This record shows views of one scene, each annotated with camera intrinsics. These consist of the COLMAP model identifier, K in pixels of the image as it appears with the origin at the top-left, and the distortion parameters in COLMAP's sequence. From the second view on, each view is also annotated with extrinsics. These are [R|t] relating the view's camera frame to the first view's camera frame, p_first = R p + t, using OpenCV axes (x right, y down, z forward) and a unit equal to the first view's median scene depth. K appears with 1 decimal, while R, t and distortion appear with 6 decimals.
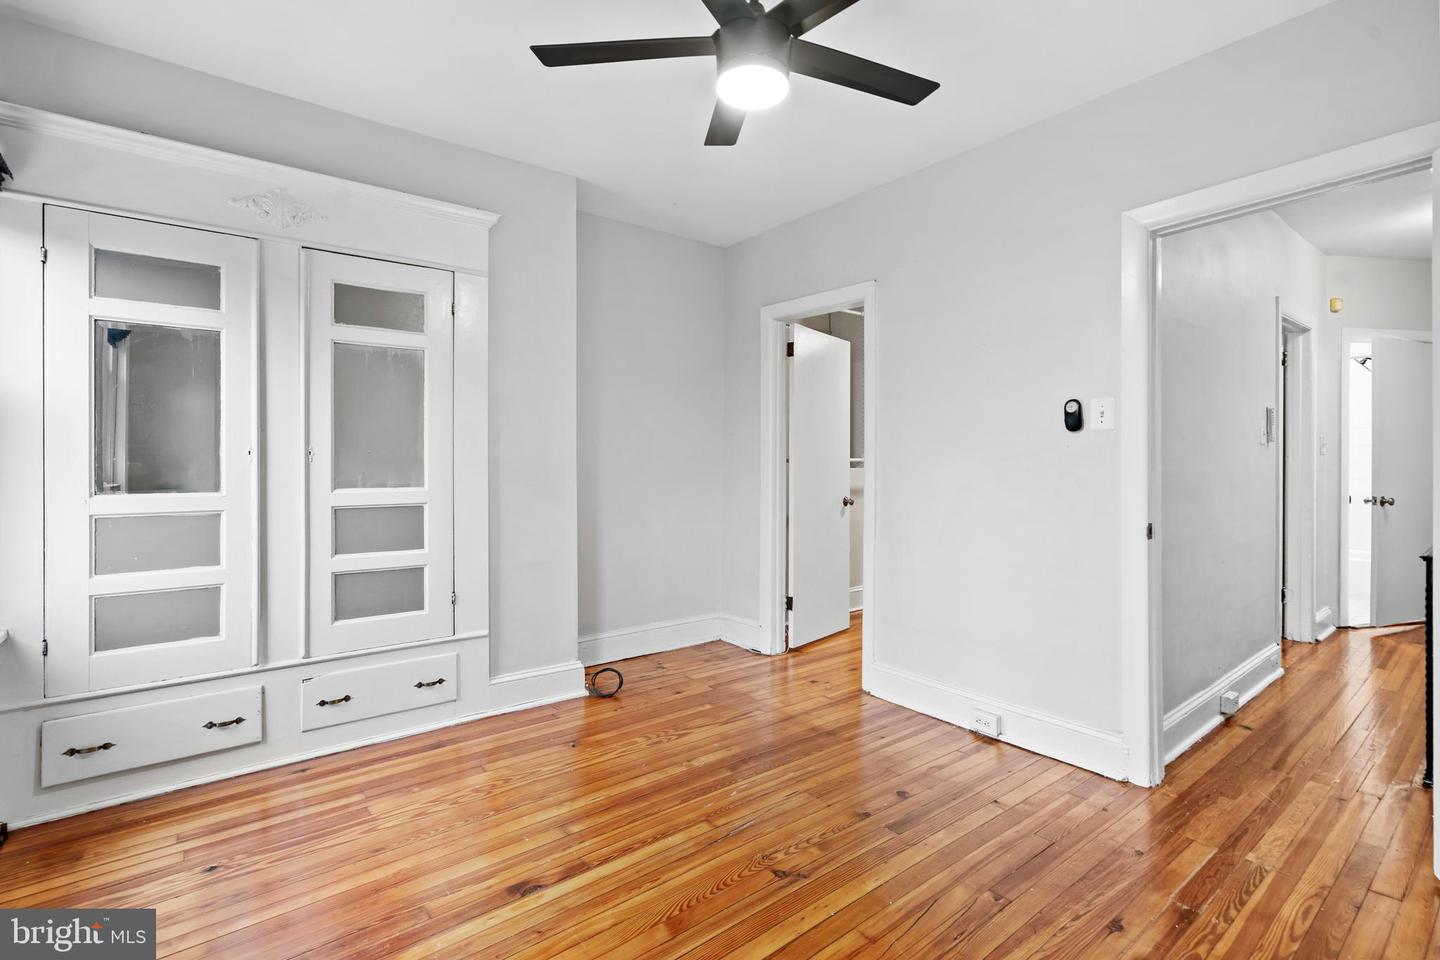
lens RADIAL K [[658.4, 0, 721.2], [0, 658.4, 467.6], [0, 0, 1]] dist [-0.005169, 0.000195]
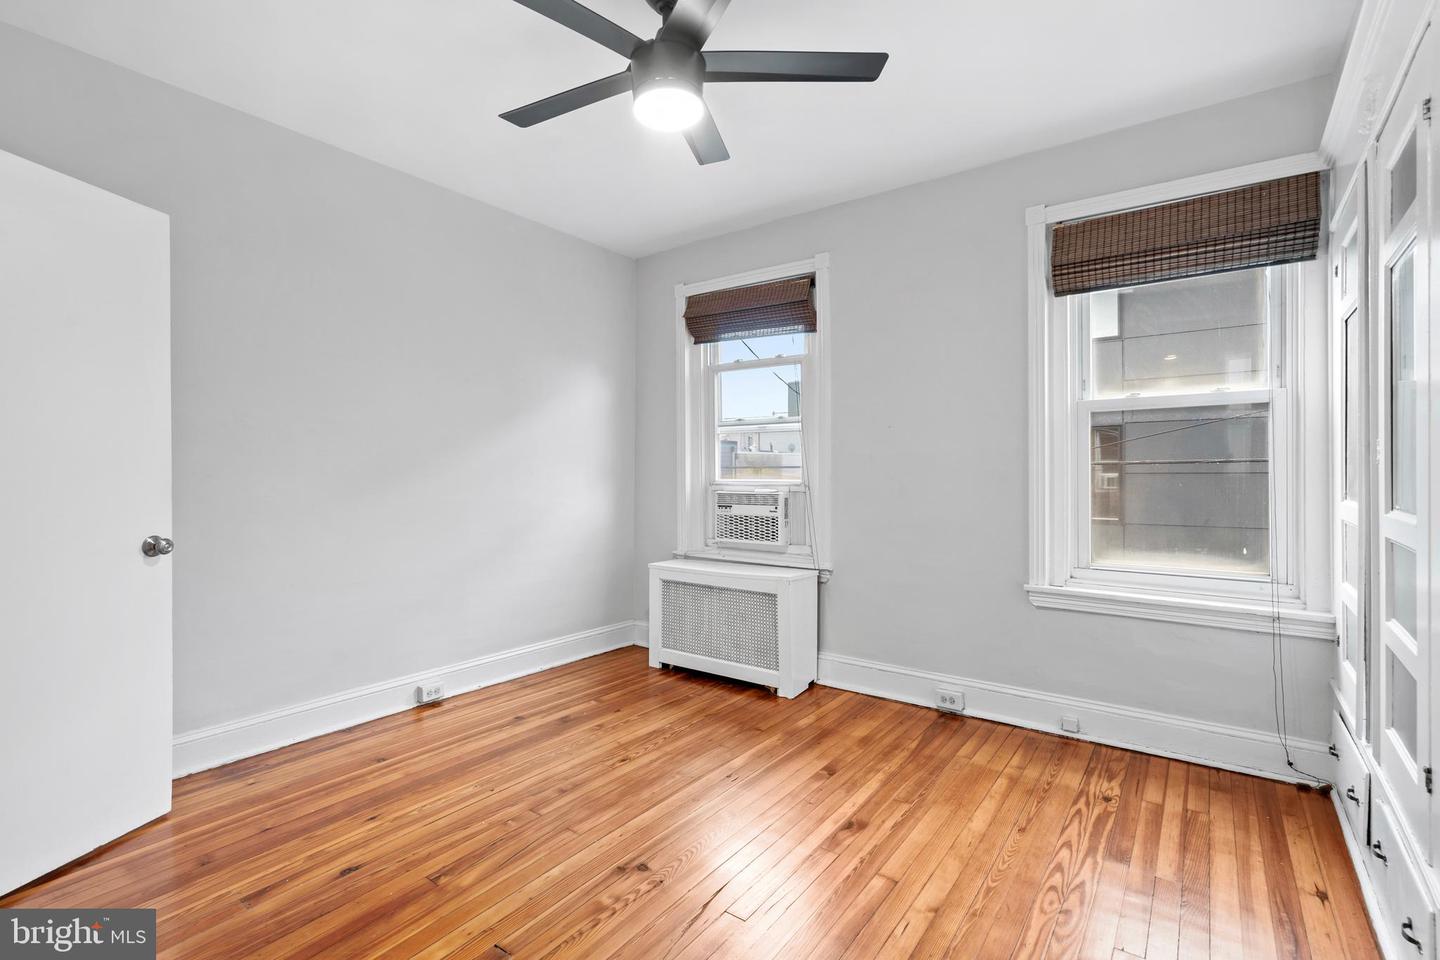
lens RADIAL K [[658.4, 0, 721.2], [0, 658.4, 467.6], [0, 0, 1]] dist [-0.005169, 0.000195]
pose [[-0.964331, 0.003540, -0.264677, 0.241601], [0.002771, 0.999991, 0.003279, -0.011291], [0.264686, 0.002428, -0.964332, 2.029386]]
